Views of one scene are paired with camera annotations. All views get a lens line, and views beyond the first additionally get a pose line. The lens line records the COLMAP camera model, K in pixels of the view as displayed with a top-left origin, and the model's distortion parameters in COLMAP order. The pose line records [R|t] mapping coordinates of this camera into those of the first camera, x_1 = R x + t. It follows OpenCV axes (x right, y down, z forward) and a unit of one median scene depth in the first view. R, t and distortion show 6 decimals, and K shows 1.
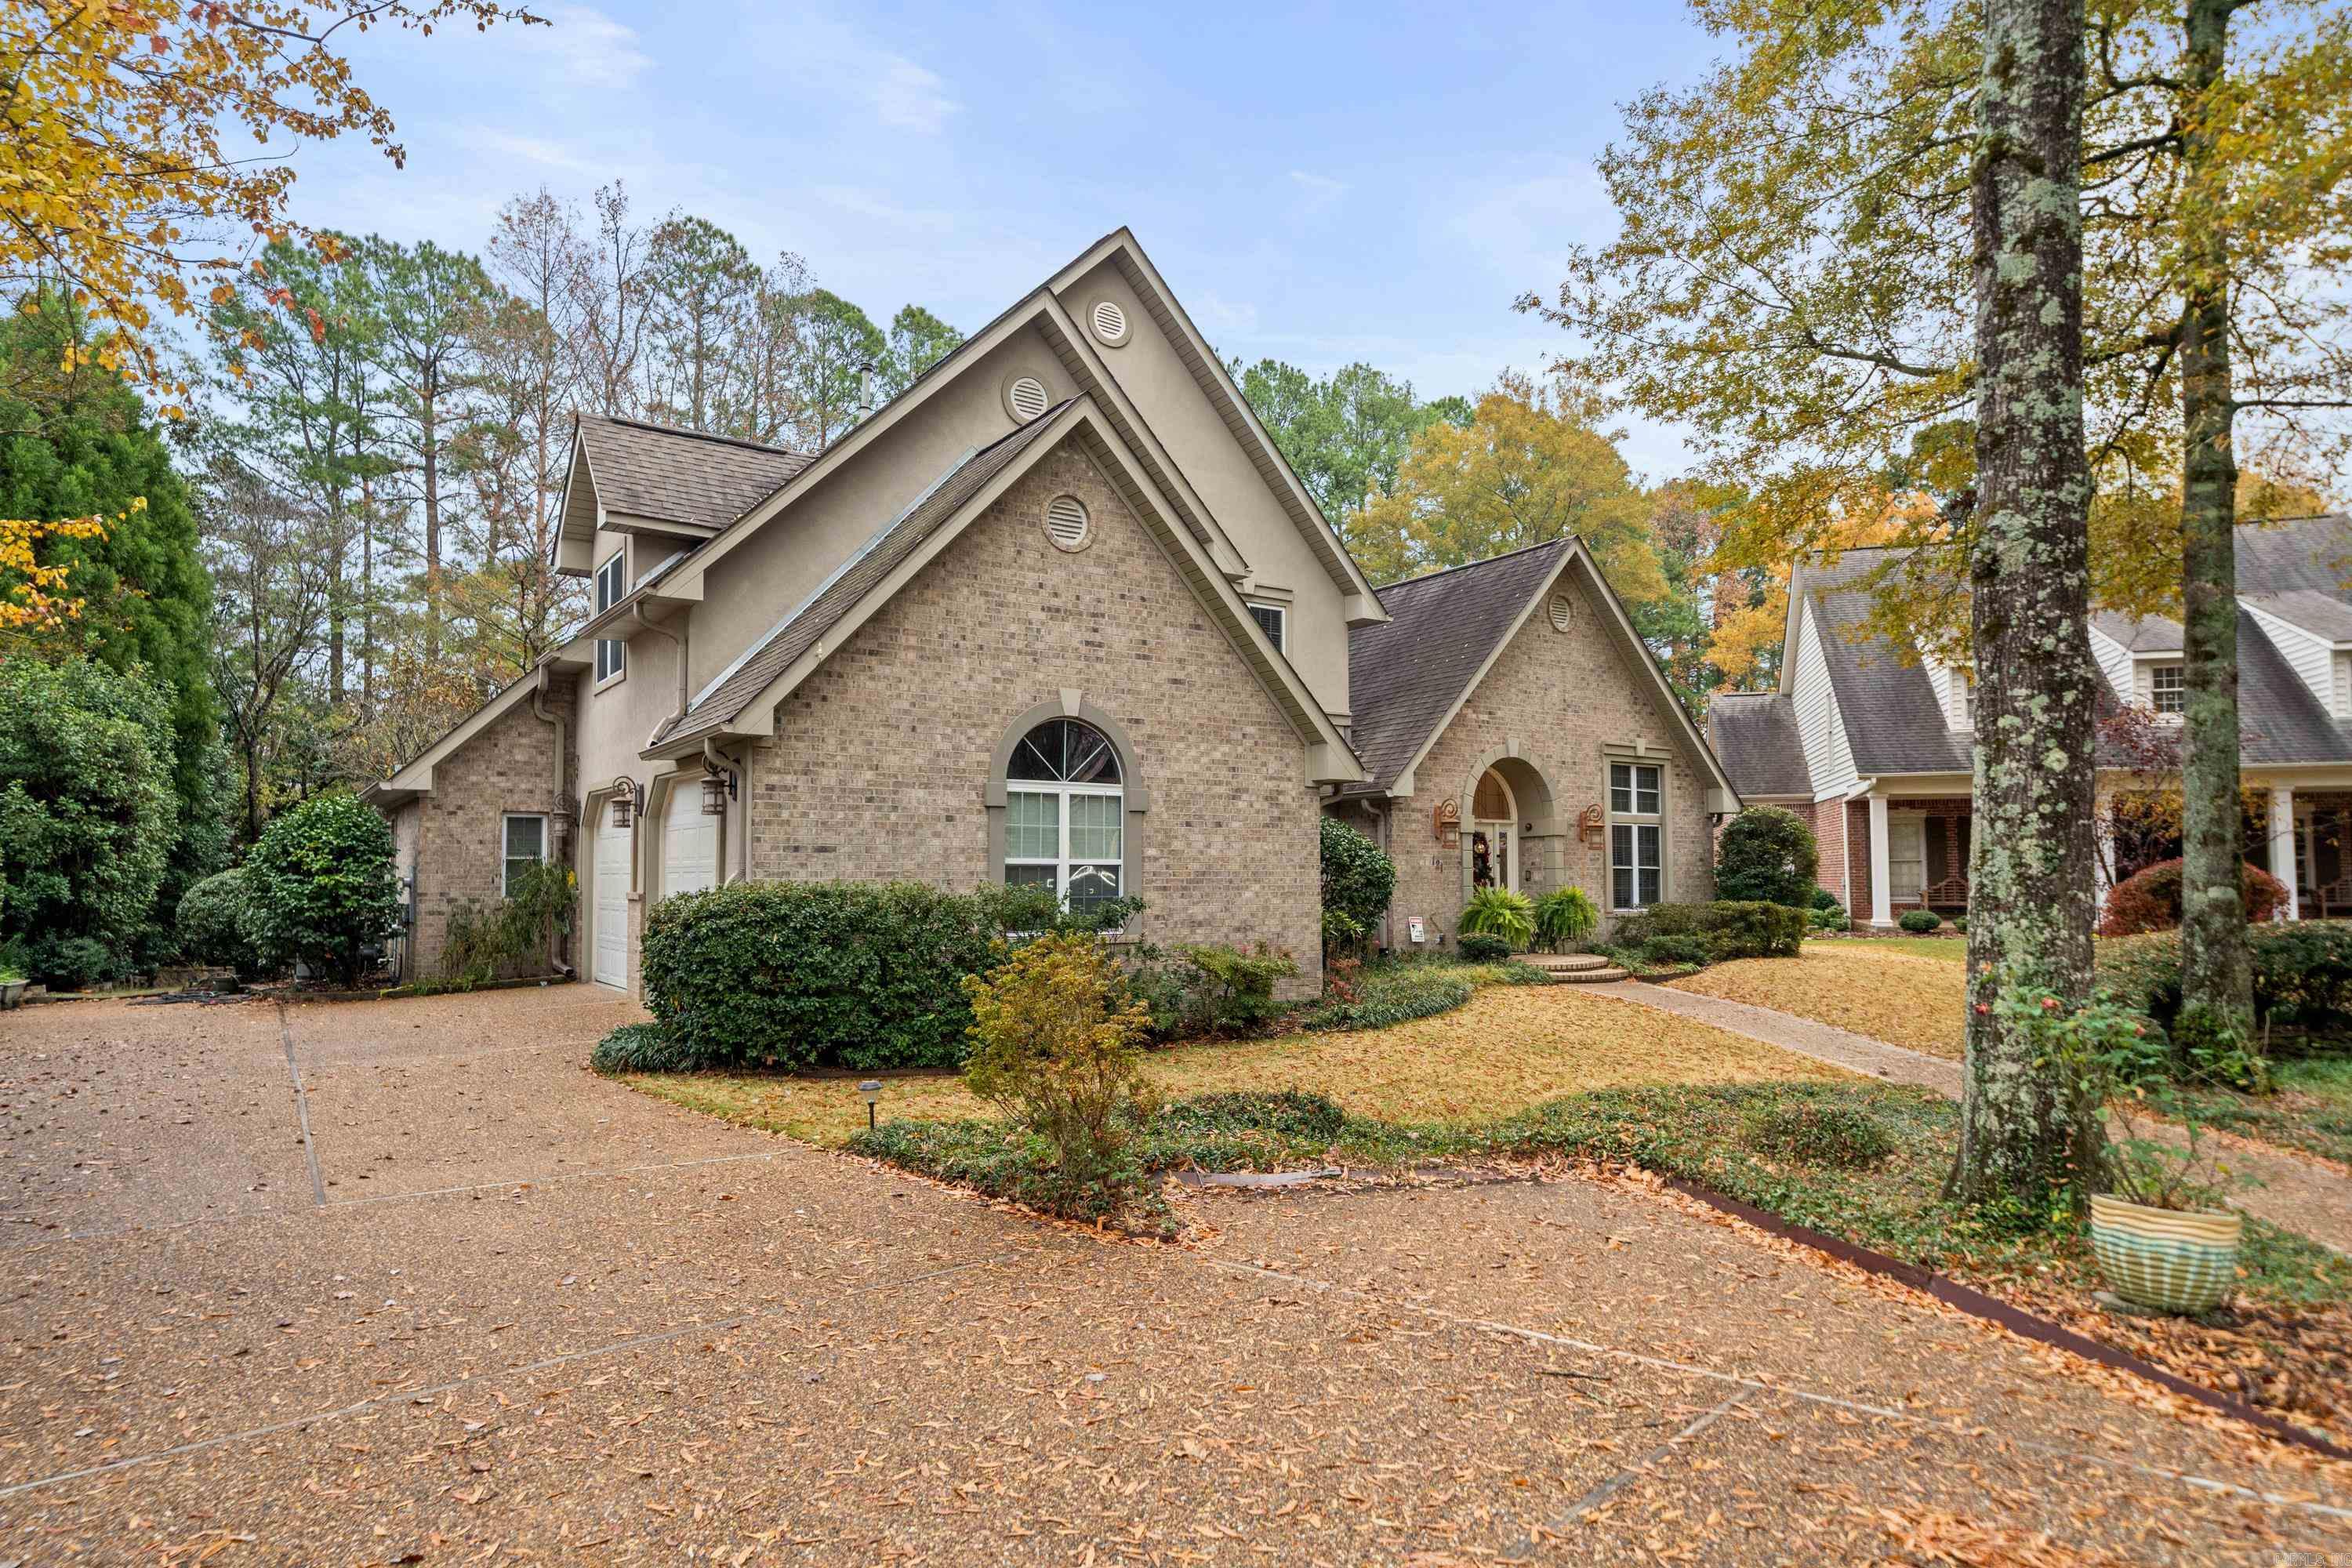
lens RADIAL K [[1433.3, 0, 1176.0], [0, 1433.3, 784.0], [0, 0, 1]] dist [0.000948, 0.000064]
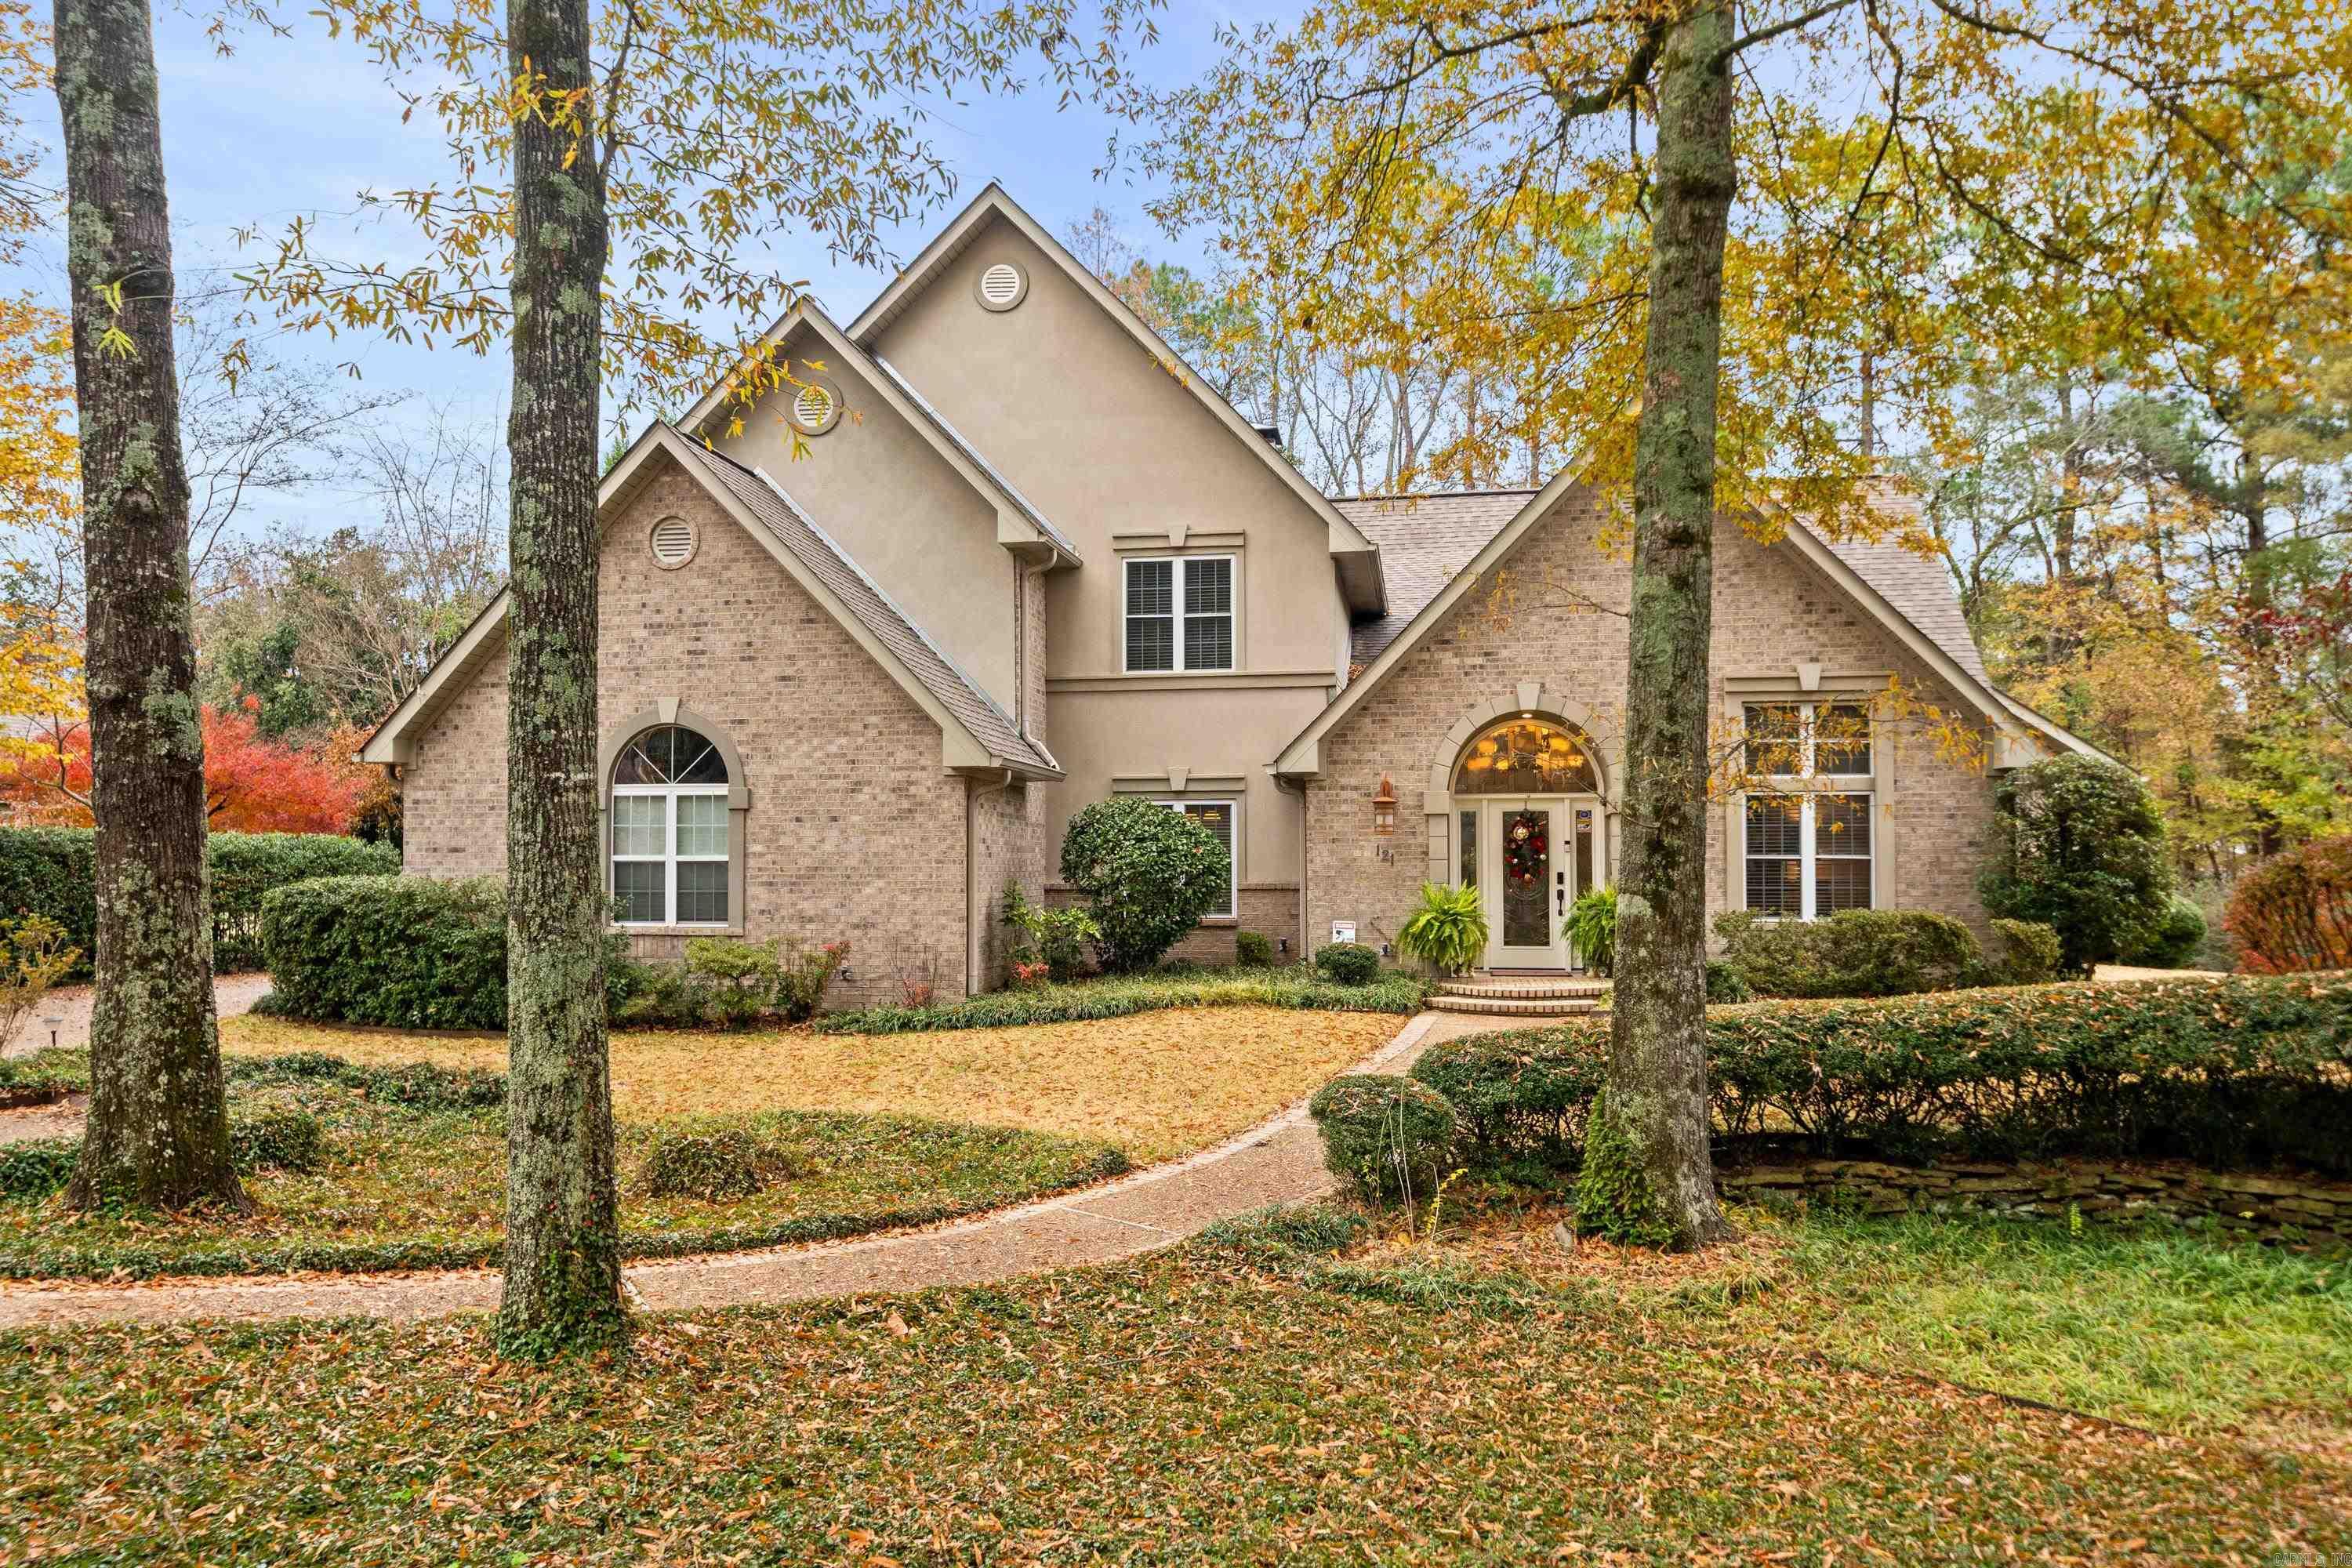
lens RADIAL K [[1605.2, 0, 1165.7], [0, 1605.2, 821.8], [0, 0, 1]] dist [0.000893, 0.000029]
pose [[0.694666, -0.011817, -0.719235, 0.787625], [0.046850, 0.998485, 0.028844, 0.007143], [0.717805, -0.053733, 0.694168, 0.319147]]
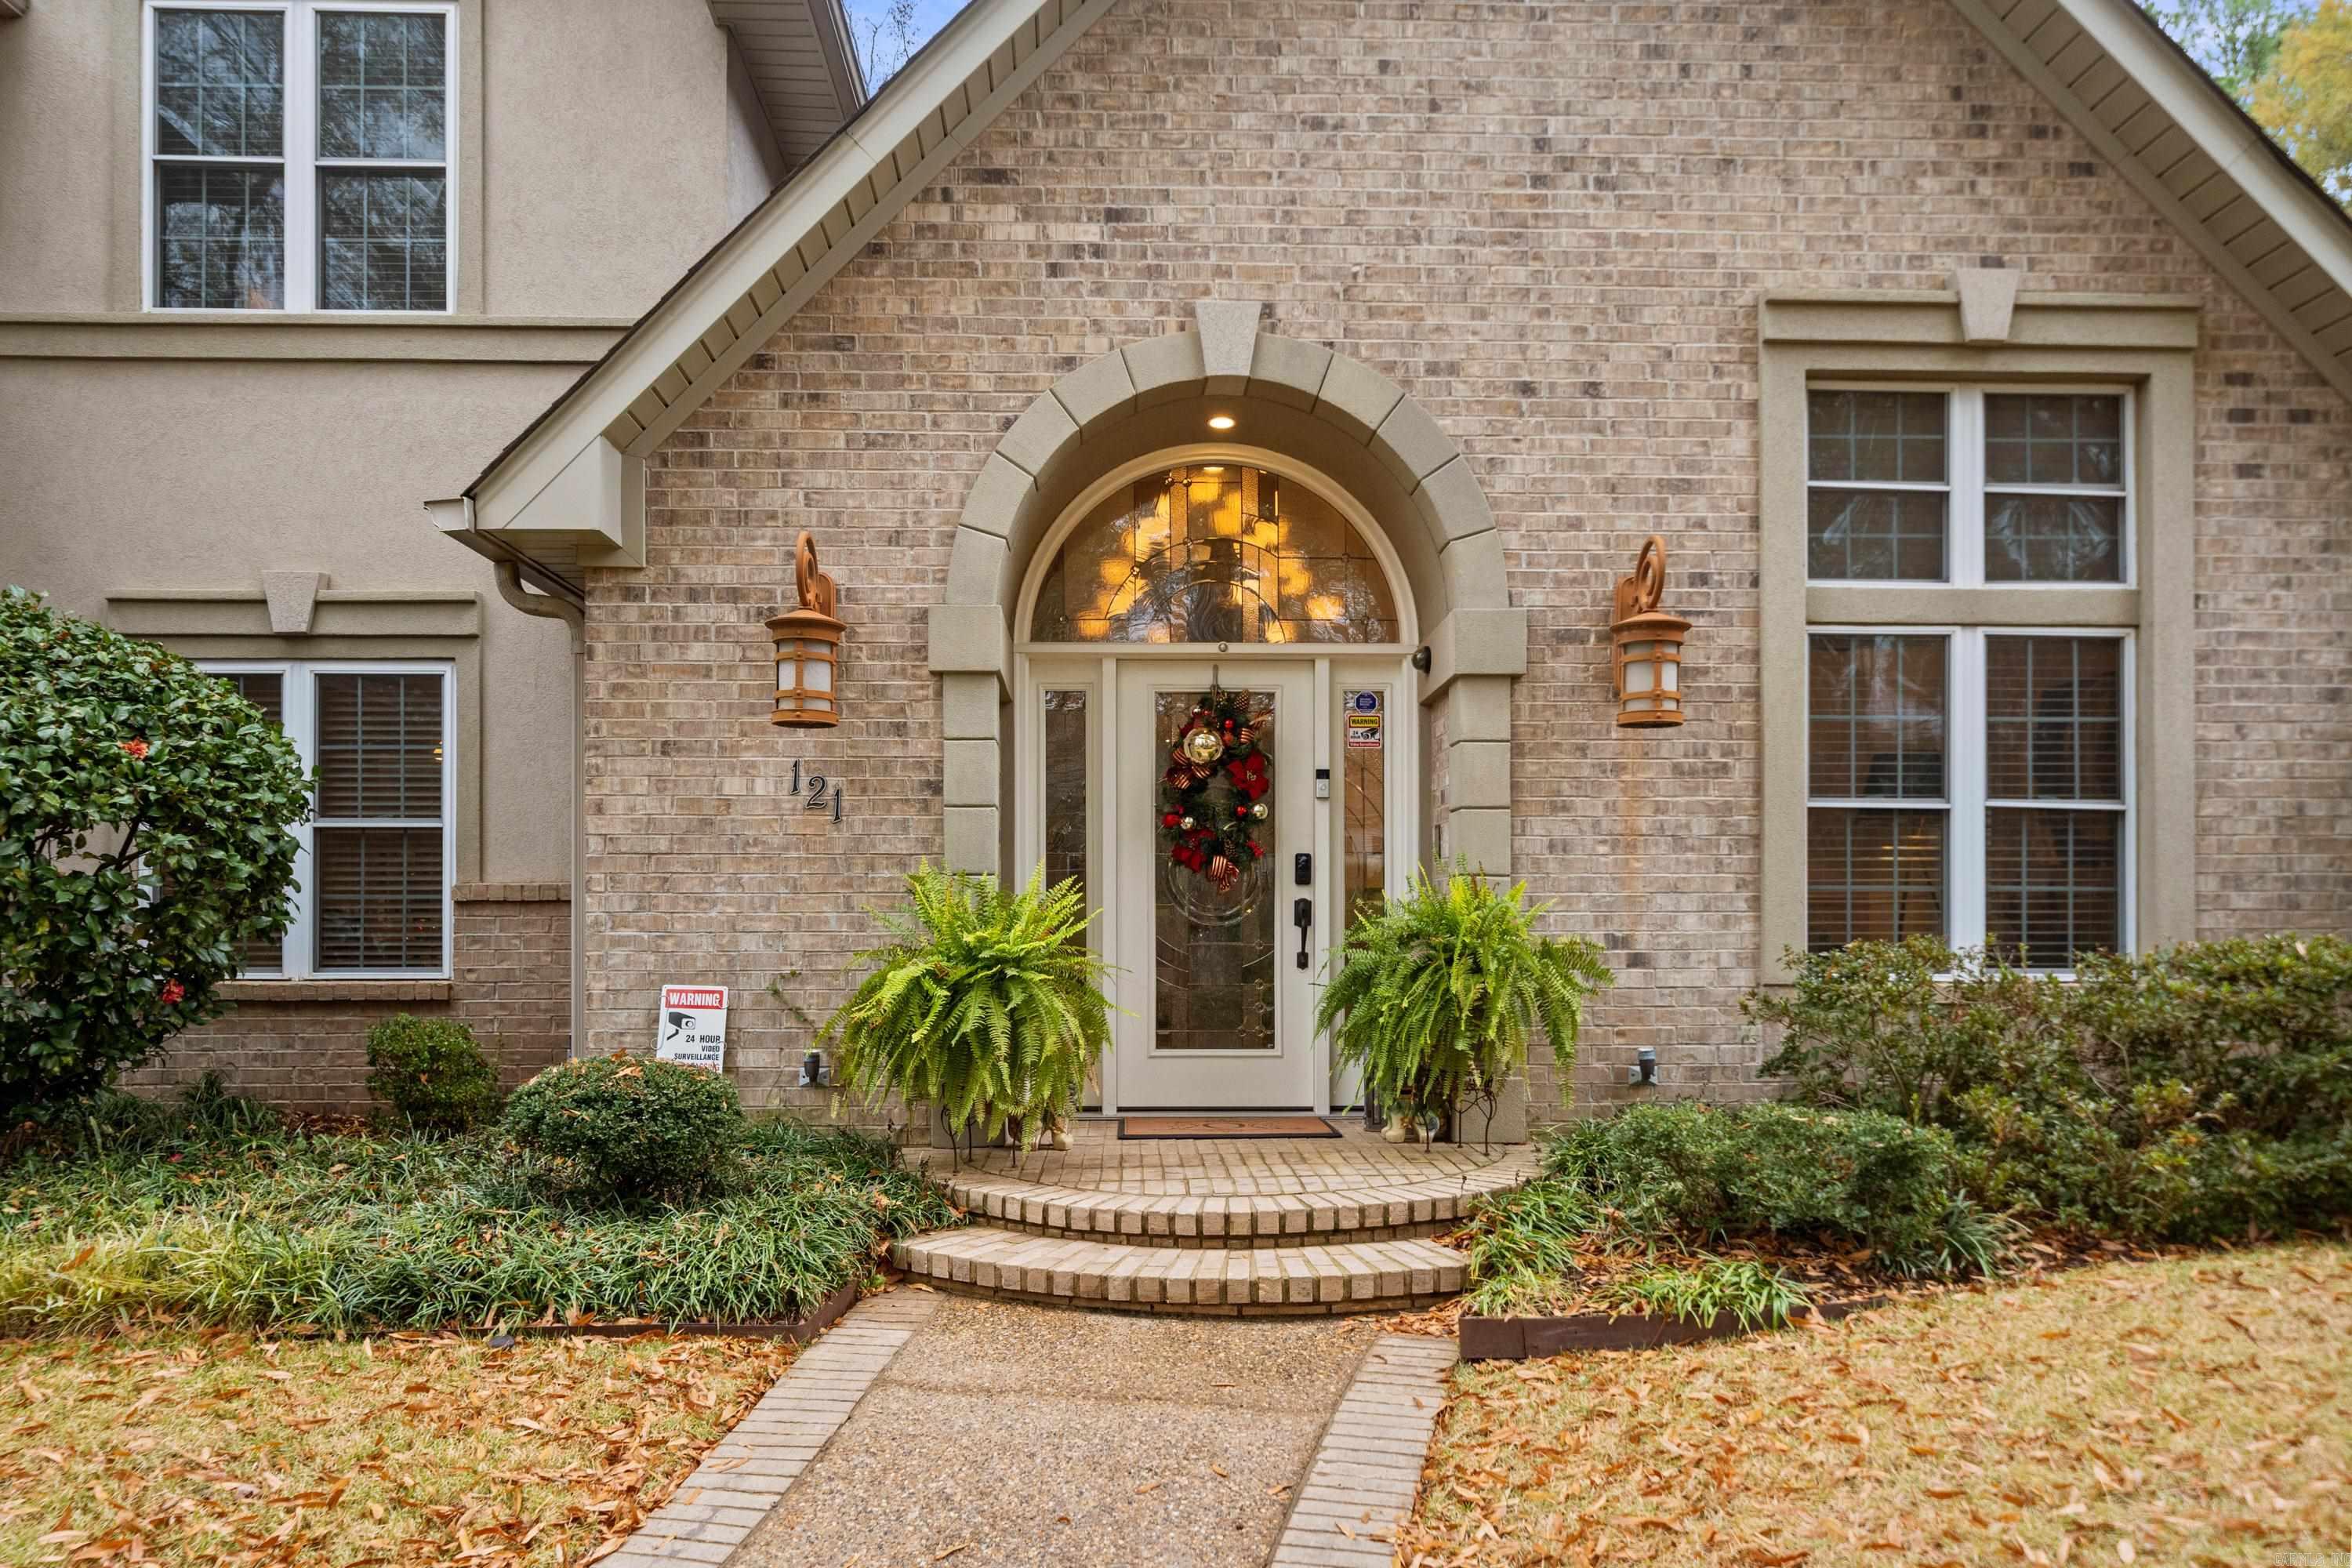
lens RADIAL K [[1637.1, 0, 1171.9], [0, 1637.1, 915.9], [0, 0, 1]] dist [0.000587, 0.000199]
pose [[0.828254, 0.003819, -0.560339, 0.440765], [0.032483, 0.997968, 0.054816, 0.069386], [0.559410, -0.063603, 0.826447, 0.833895]]
